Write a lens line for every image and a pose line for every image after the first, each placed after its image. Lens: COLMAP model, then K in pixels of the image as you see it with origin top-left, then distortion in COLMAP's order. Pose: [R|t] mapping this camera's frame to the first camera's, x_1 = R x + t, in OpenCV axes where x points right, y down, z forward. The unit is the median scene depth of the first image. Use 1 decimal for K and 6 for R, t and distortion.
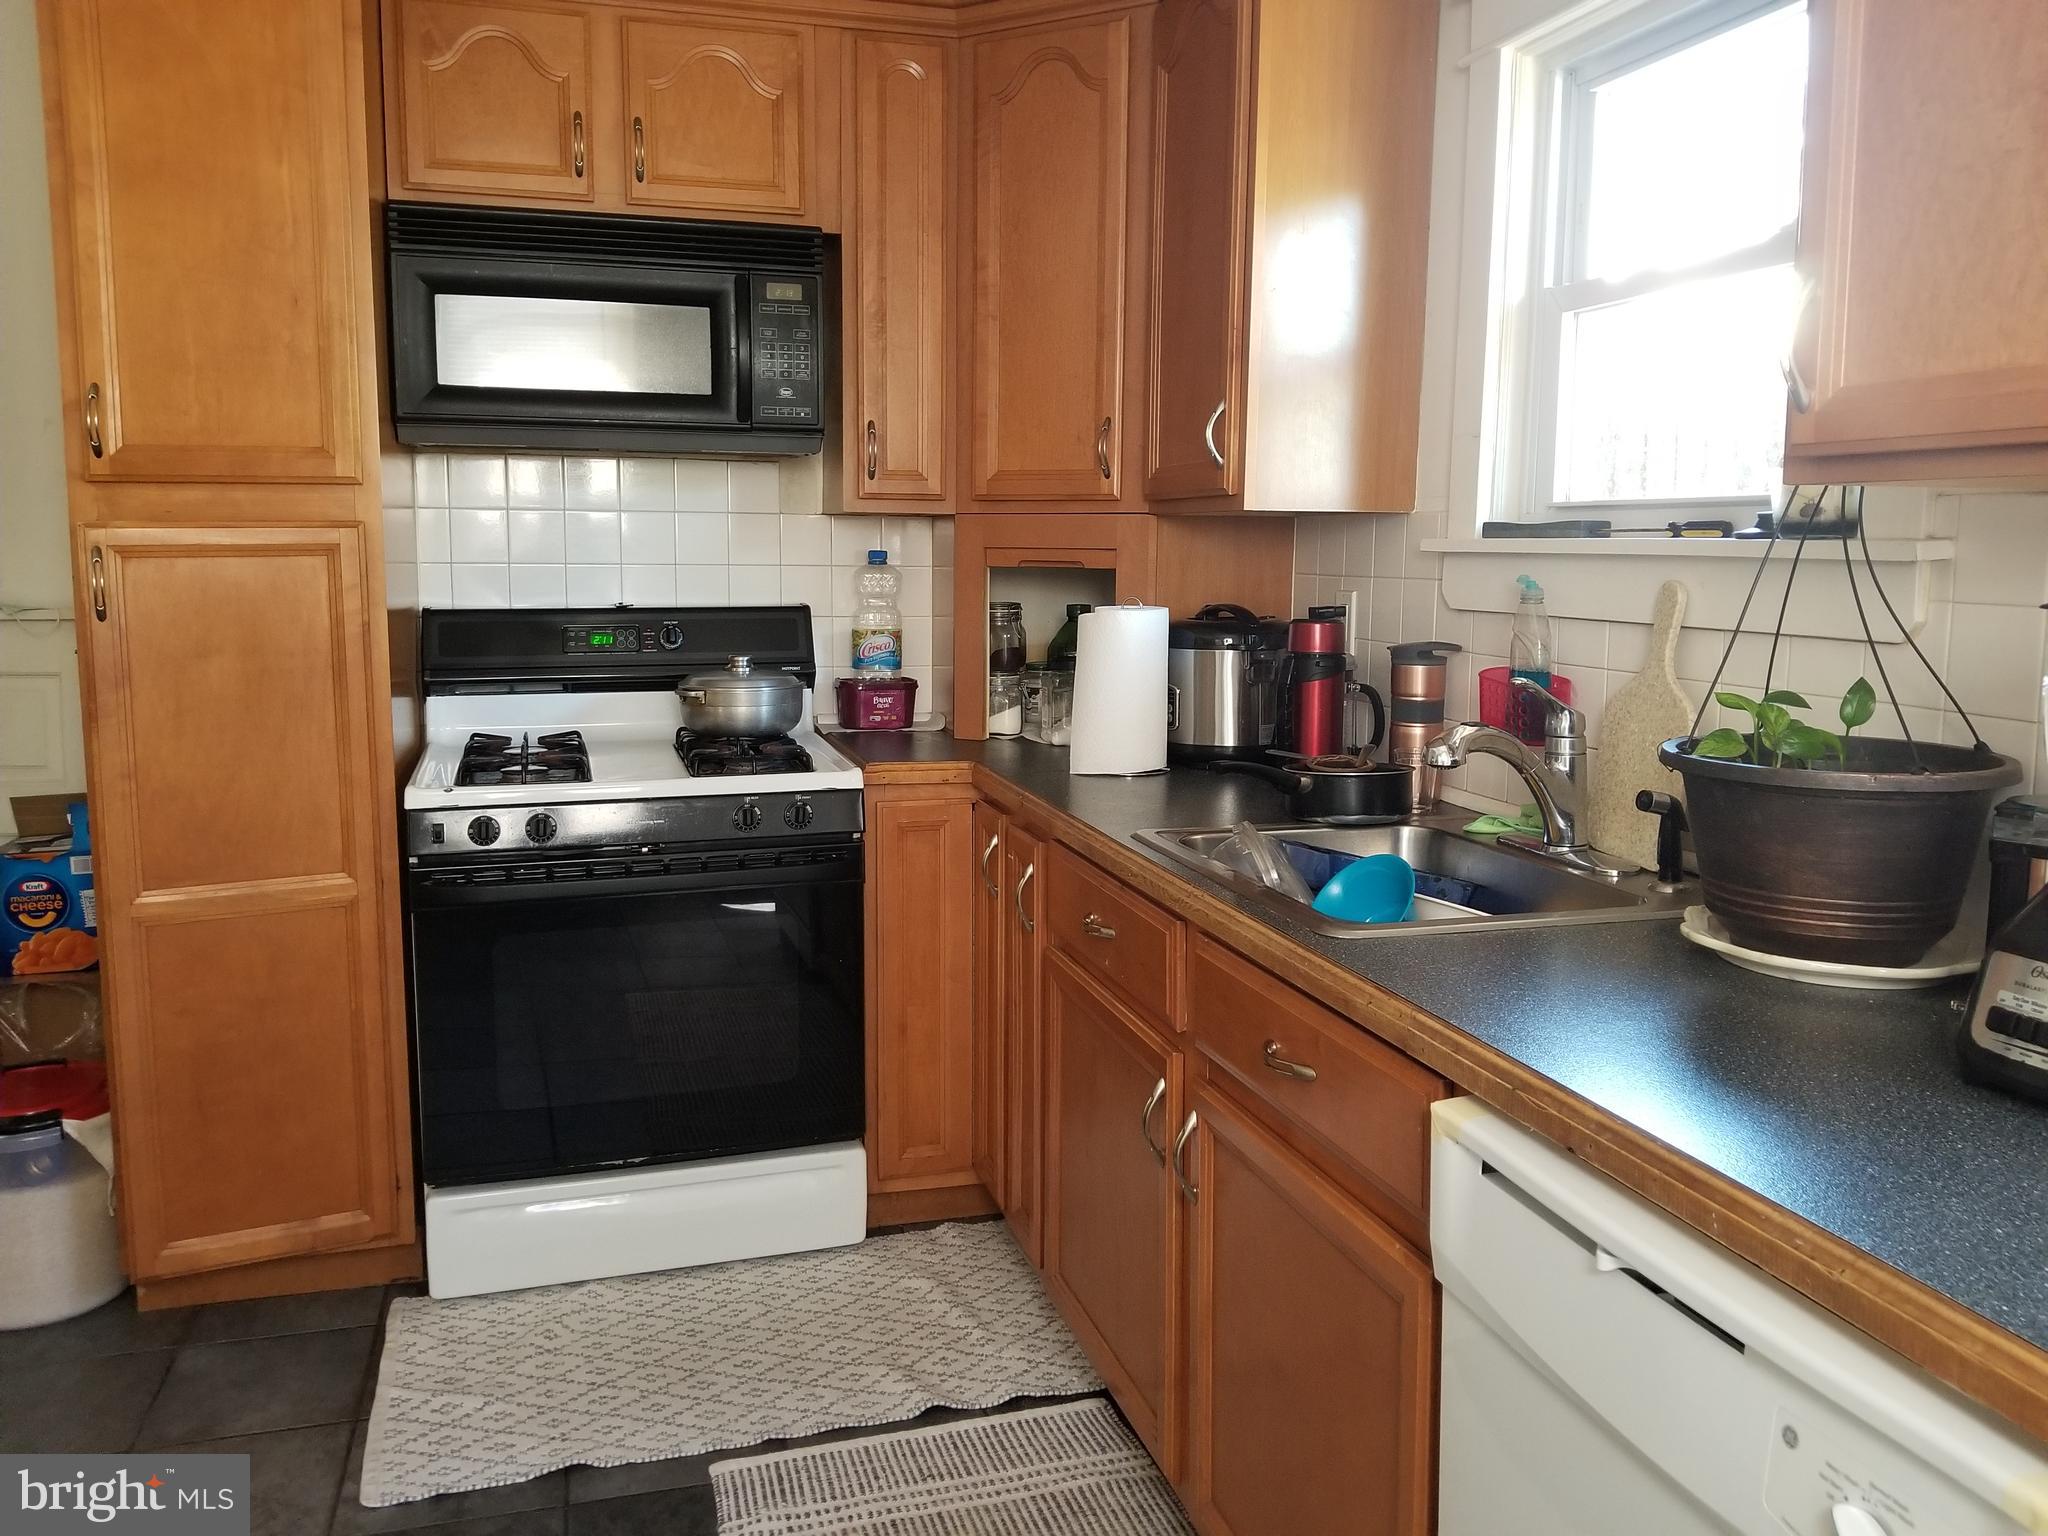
lens RADIAL K [[1598.8, 0, 1019.3], [0, 1598.8, 738.6], [0, 0, 1]] dist [0.003948, -0.006949]
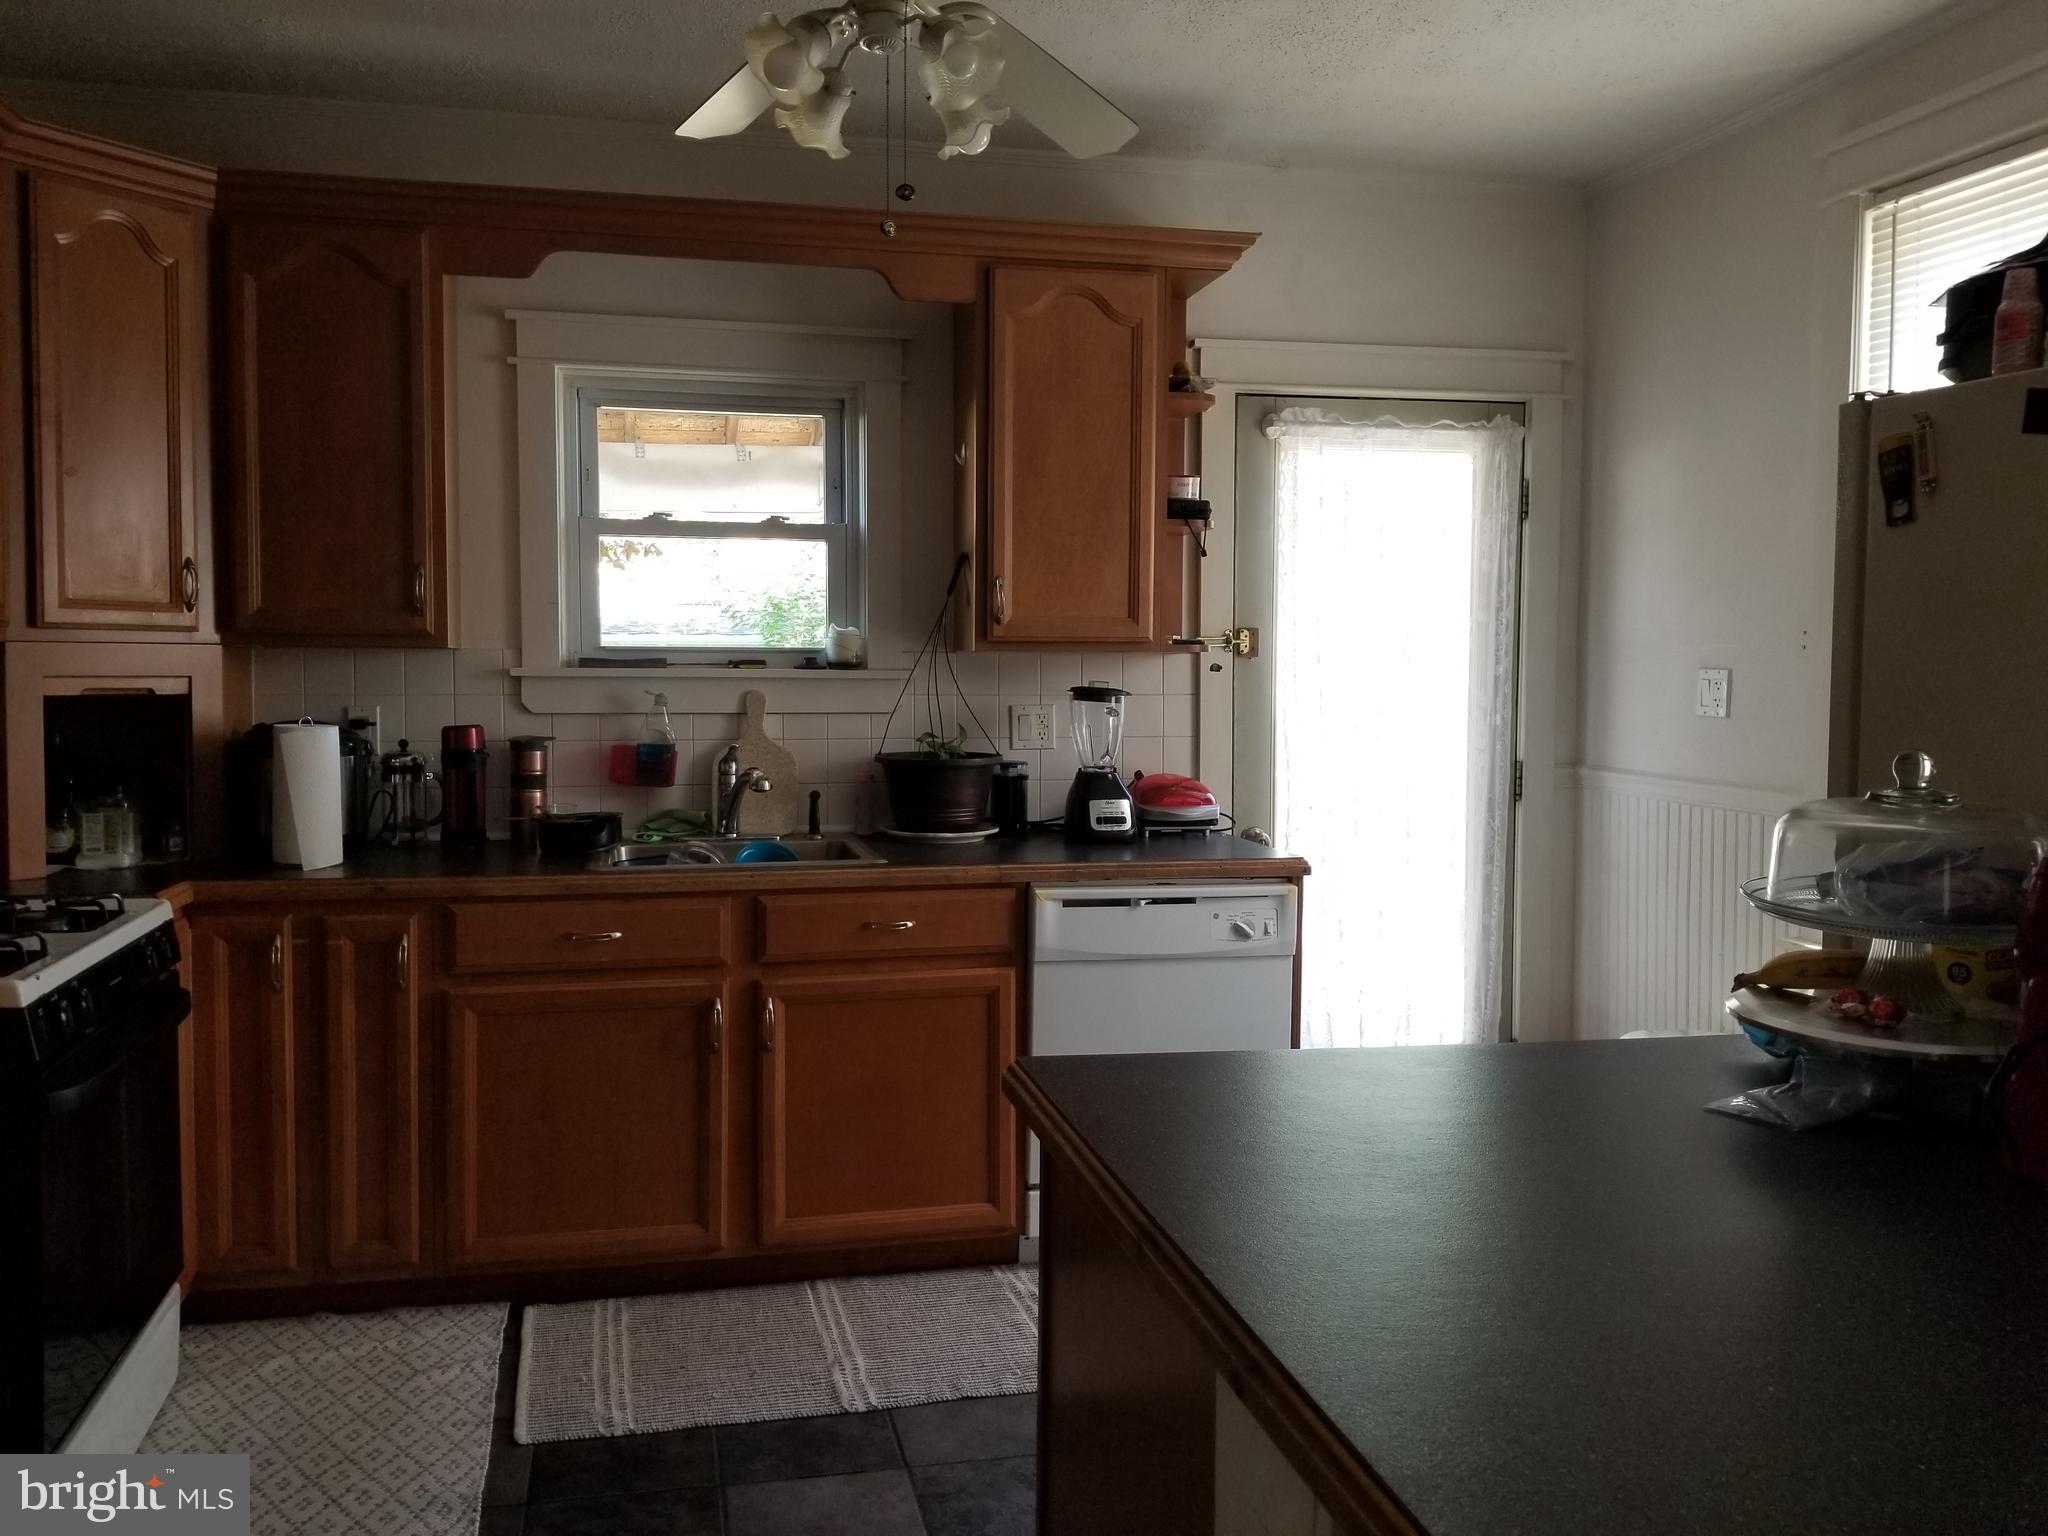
lens RADIAL K [[1634.1, 0, 981.1], [0, 1634.1, 740.8], [0, 0, 1]] dist [0.115726, -0.235703]
pose [[0.069352, -0.061741, 0.995680, -1.240785], [0.117459, 0.991646, 0.053309, -0.086844], [-0.990653, 0.113255, 0.076025, 0.444552]]
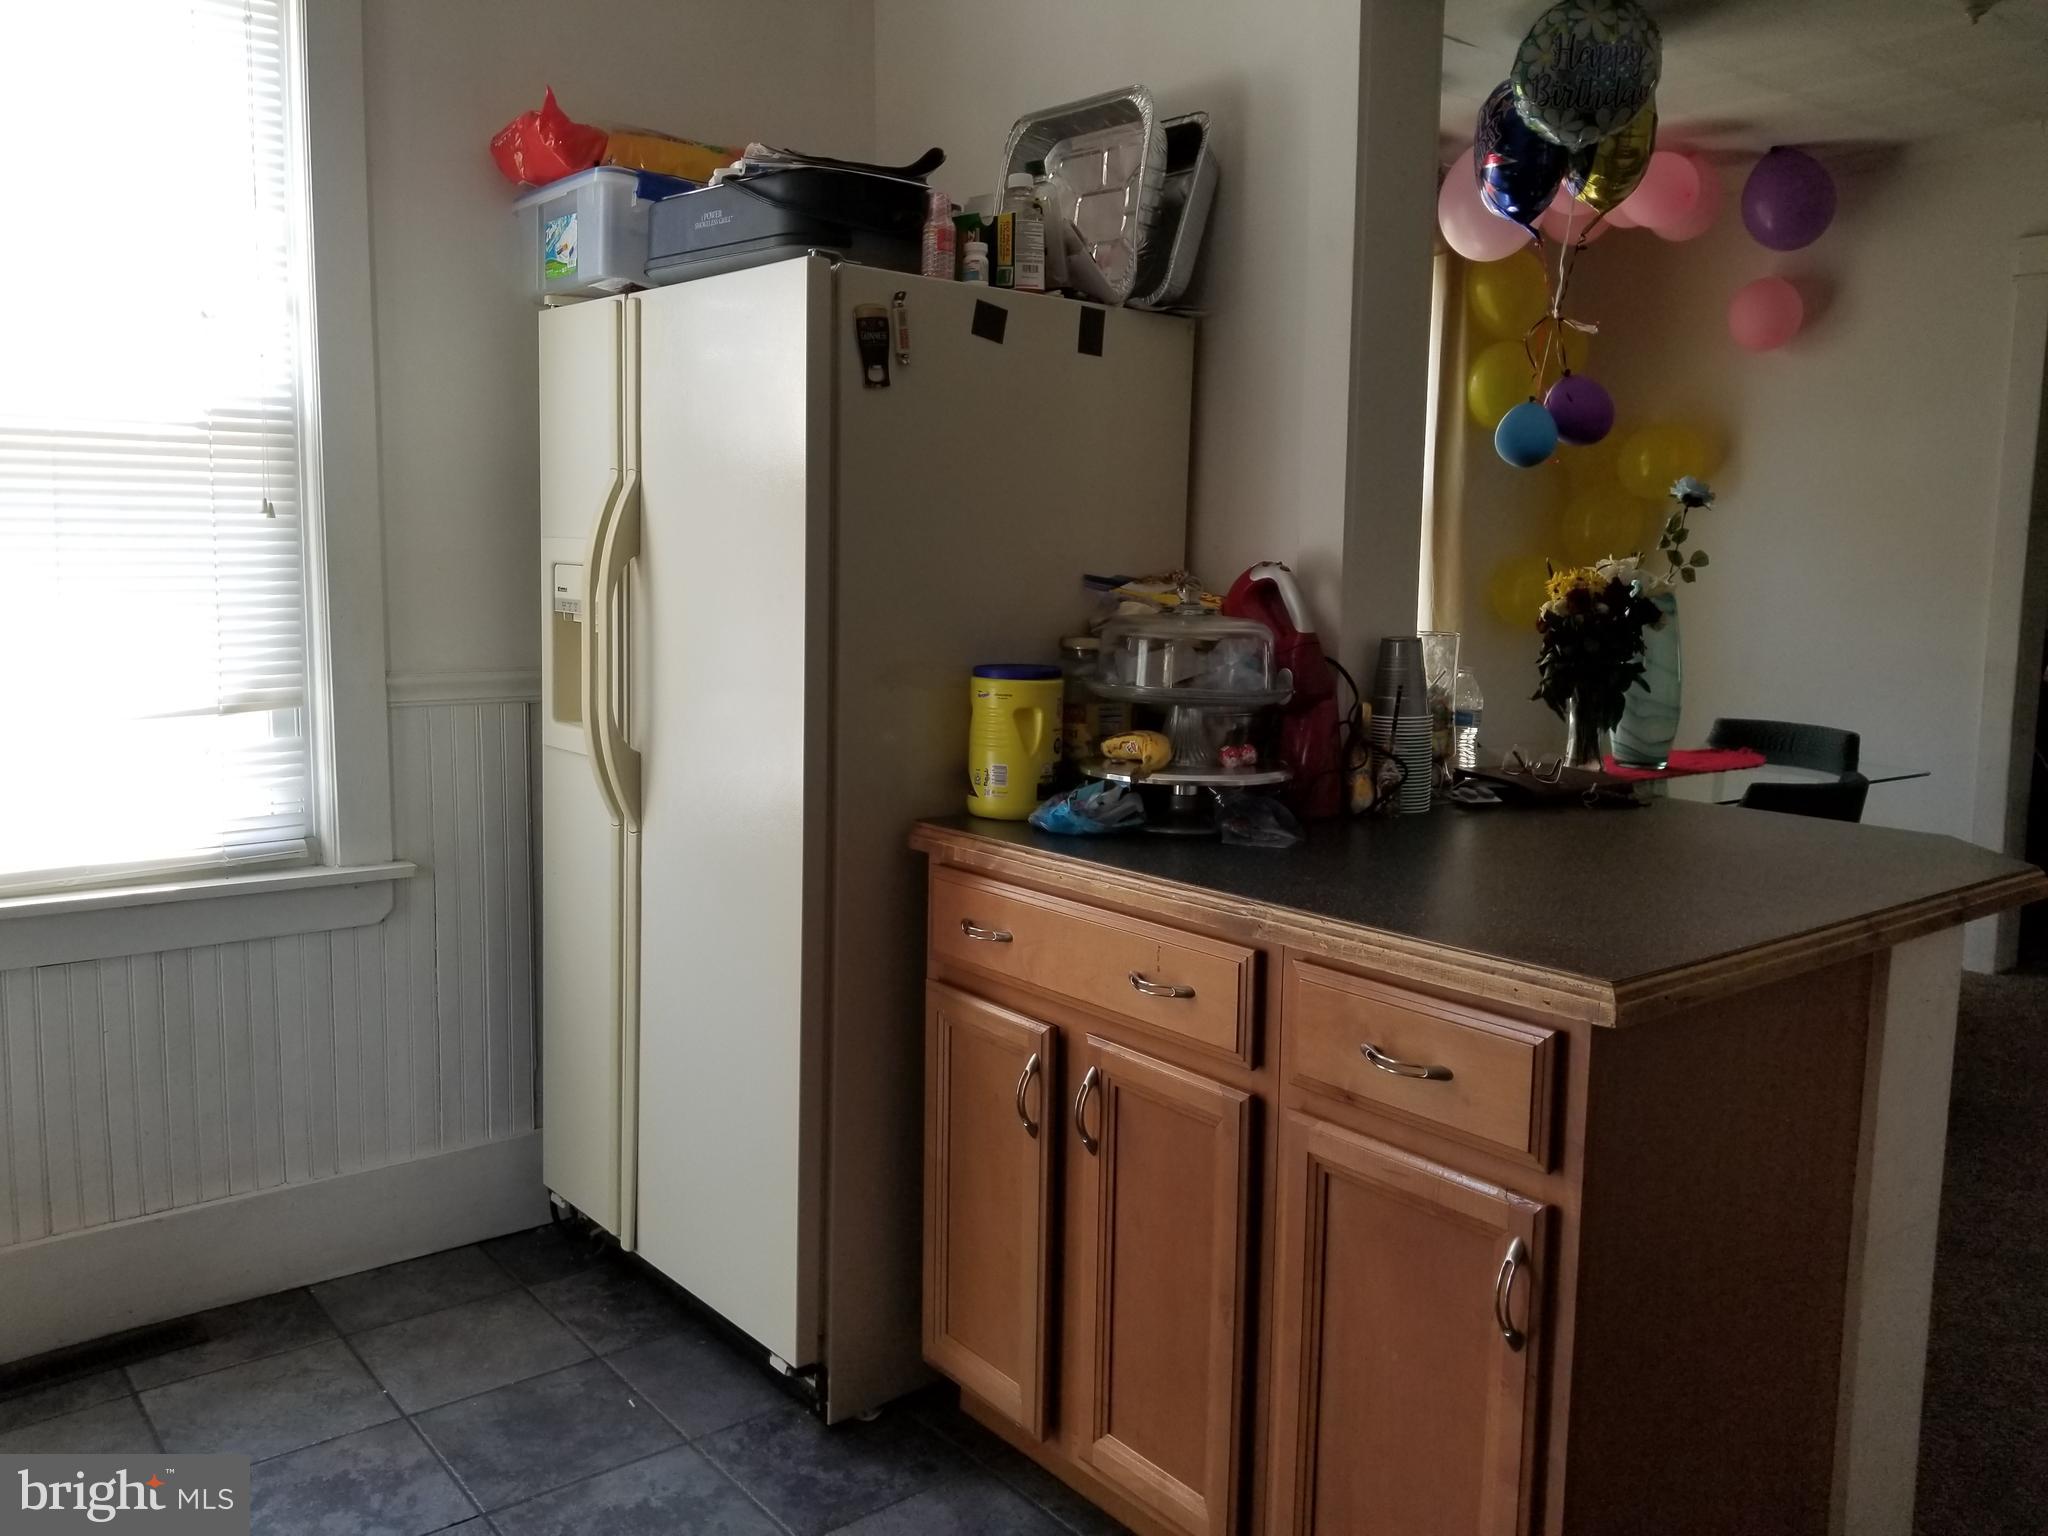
lens RADIAL K [[1598.8, 0, 1019.3], [0, 1598.8, 738.6], [0, 0, 1]] dist [0.003948, -0.006949]
pose [[-0.920316, 0.033381, -0.389749, -0.108714], [-0.058960, 0.973133, 0.222568, -0.108670], [0.386707, 0.227812, -0.893621, 0.911729]]
